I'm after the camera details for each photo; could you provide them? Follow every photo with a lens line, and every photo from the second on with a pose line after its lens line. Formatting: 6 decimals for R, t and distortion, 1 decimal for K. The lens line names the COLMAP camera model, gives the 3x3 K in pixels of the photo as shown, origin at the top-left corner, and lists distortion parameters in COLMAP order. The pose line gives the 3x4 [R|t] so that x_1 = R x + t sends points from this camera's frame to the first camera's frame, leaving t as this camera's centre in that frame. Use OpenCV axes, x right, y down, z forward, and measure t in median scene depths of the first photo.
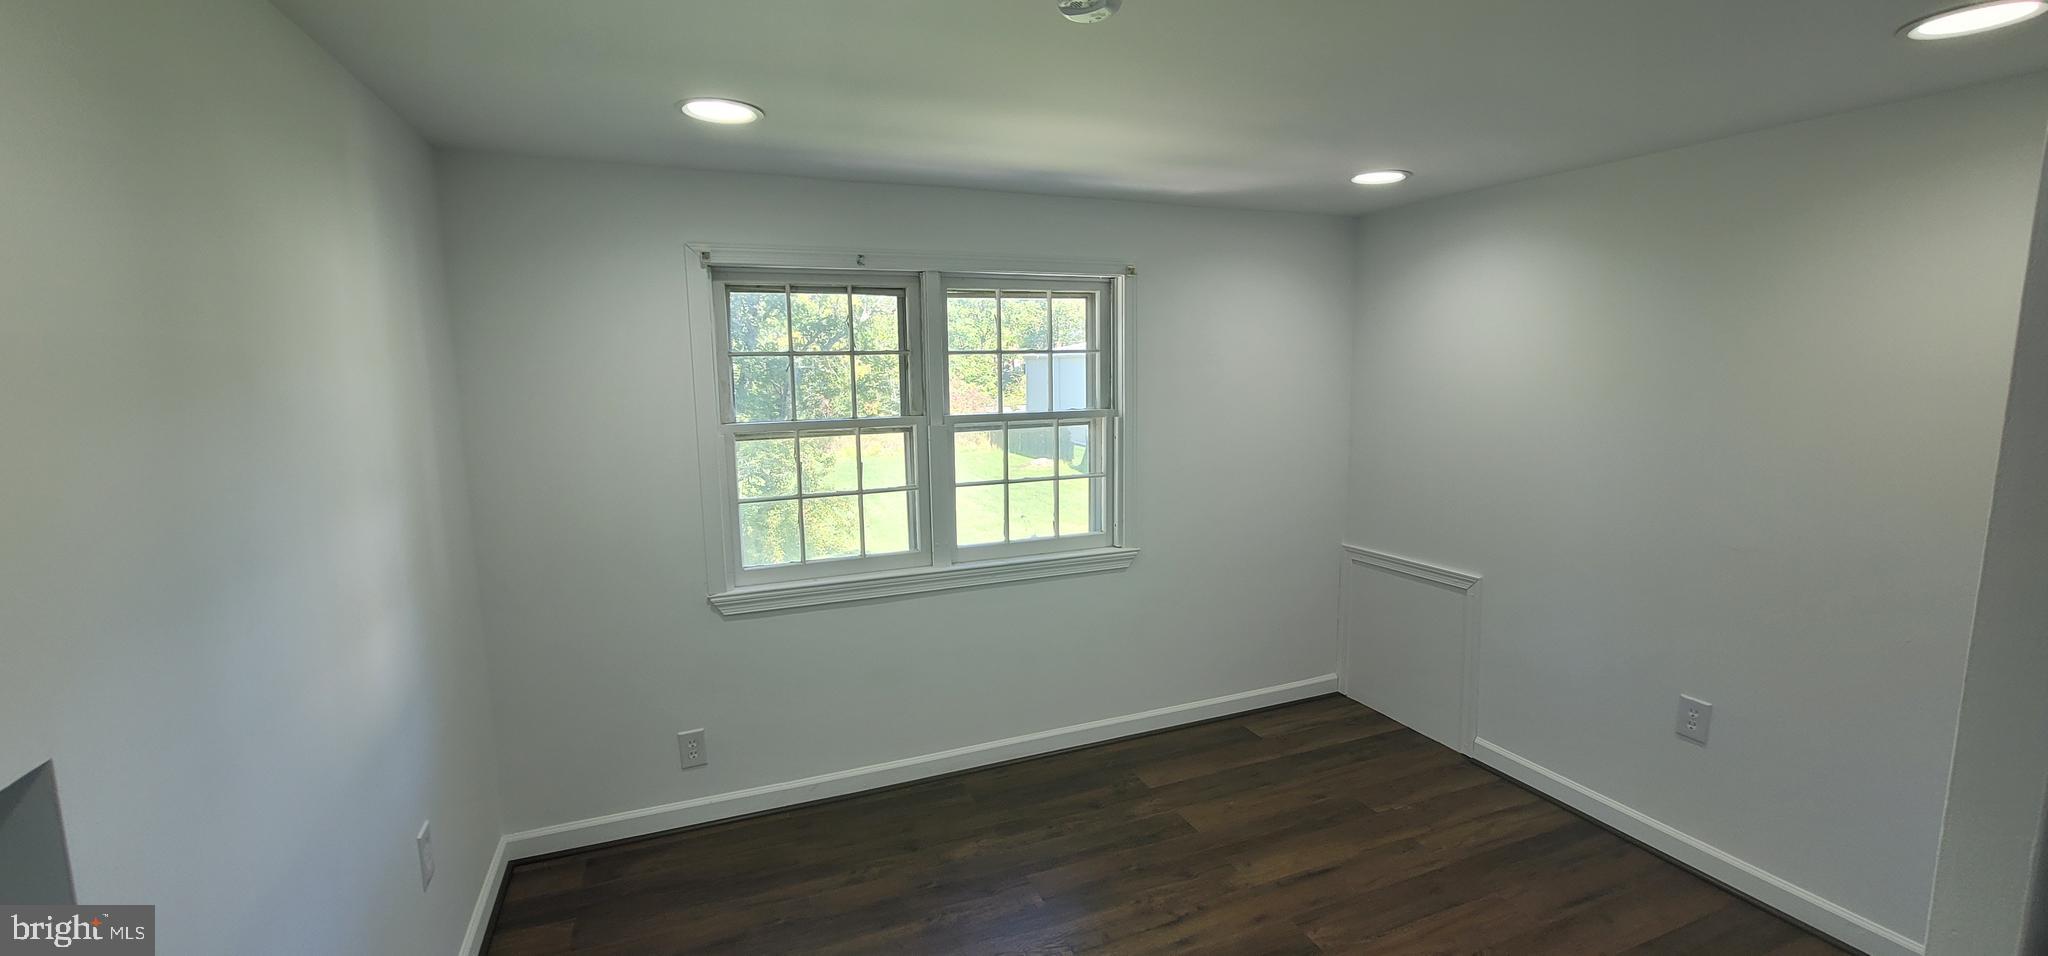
lens RADIAL K [[842.6, 0, 1029.1], [0, 842.6, 479.3], [0, 0, 1]] dist [-0.000784, 0.000113]
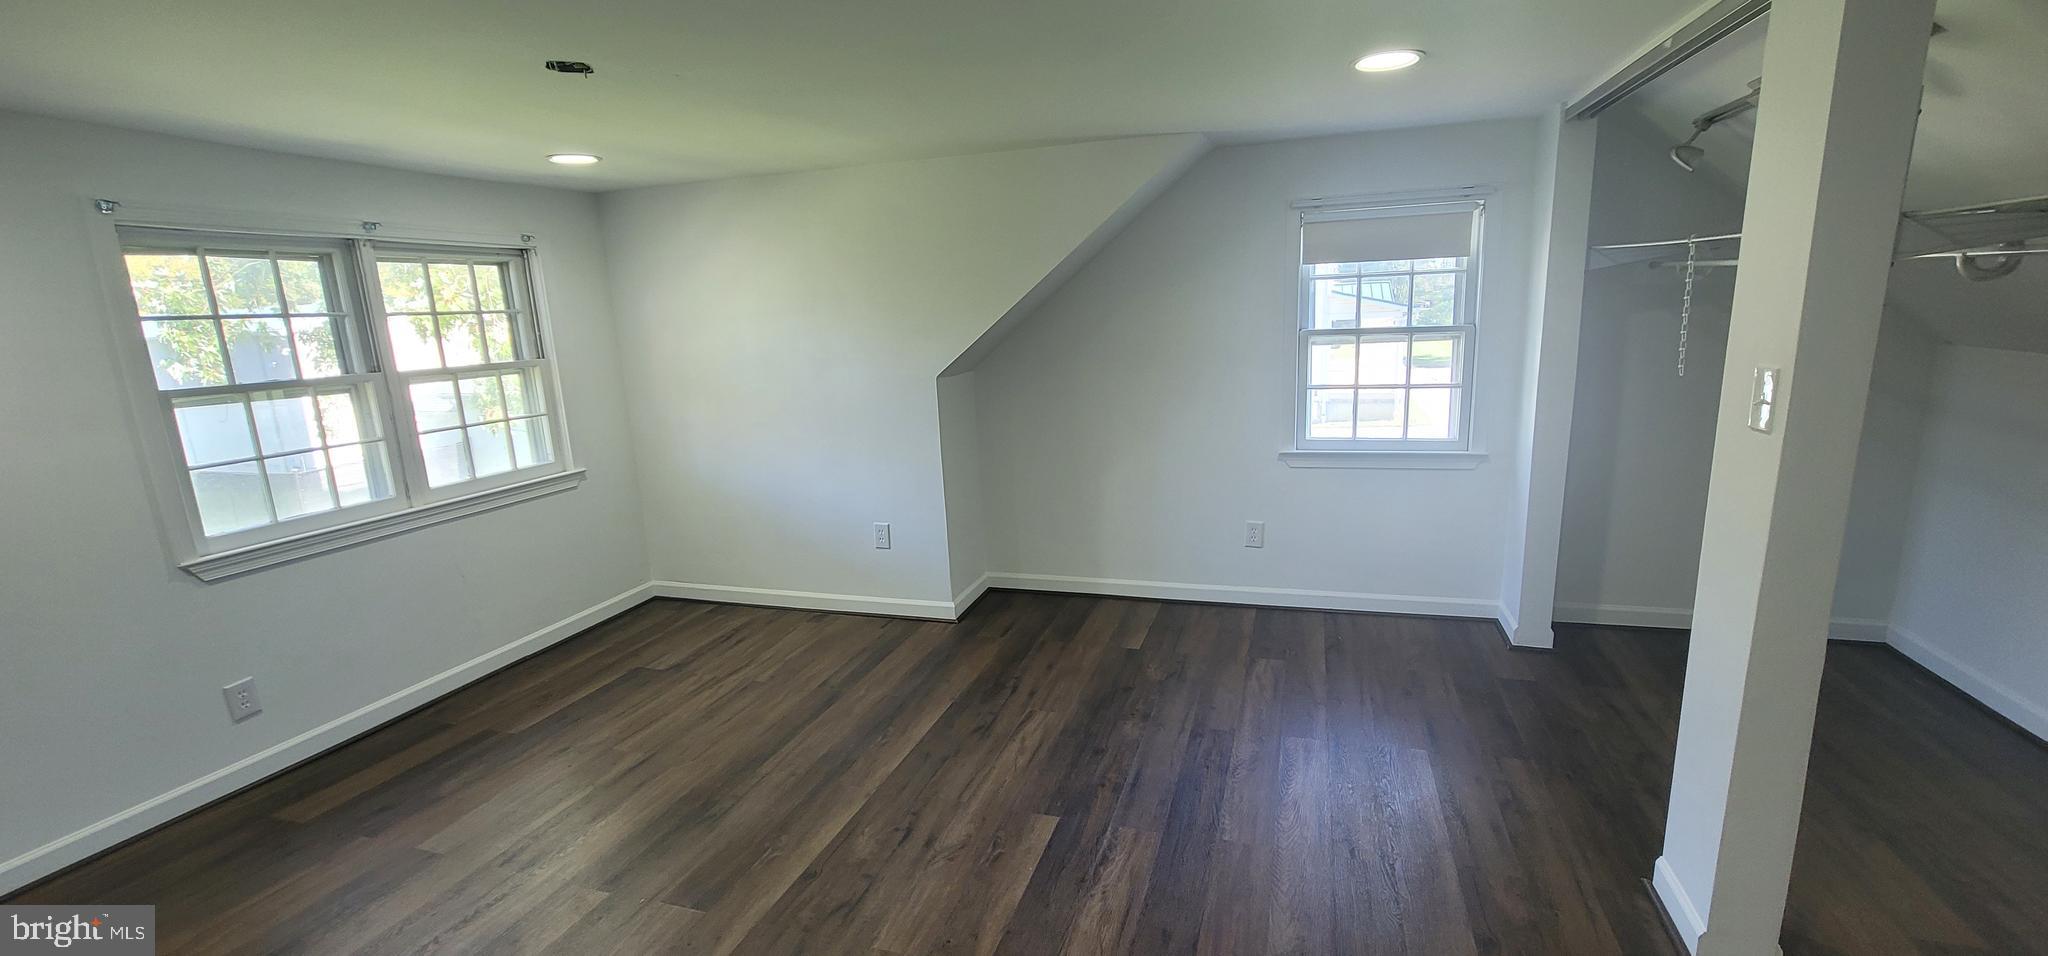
lens RADIAL K [[839.9, 0, 1024.0], [0, 839.9, 478.0], [0, 0, 1]] dist [-0.002566, 0.000105]
pose [[0.654727, -0.162828, 0.738119, -0.390123], [0.136363, 0.985944, 0.096540, 0.066376], [-0.743463, 0.037444, 0.667728, -0.328177]]
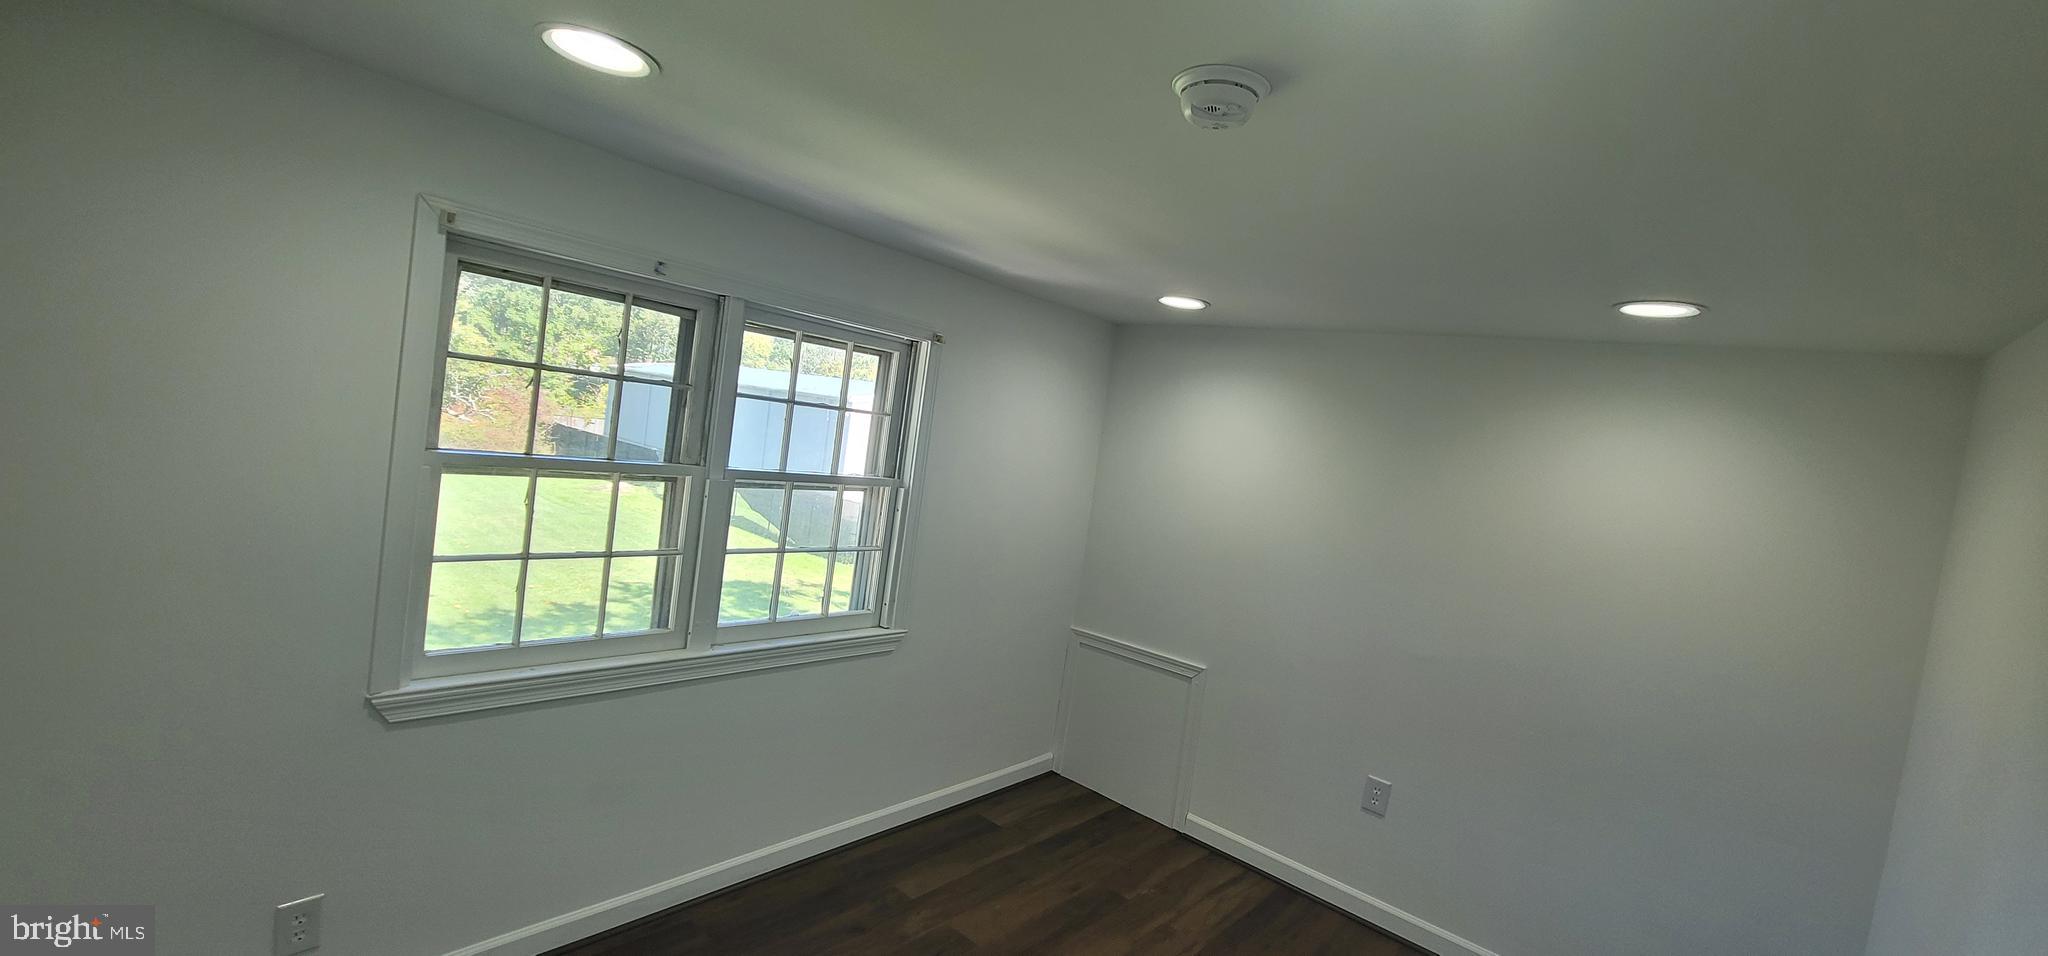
lens RADIAL K [[839.6, 0, 1028.3], [0, 839.6, 475.6], [0, 0, 1]] dist [-0.003529, 0.000021]
pose [[0.877948, 0.113699, 0.465059, -0.219562], [-0.088484, 0.993191, -0.075776, -0.031725], [-0.470508, 0.025378, 0.882031, 0.124262]]
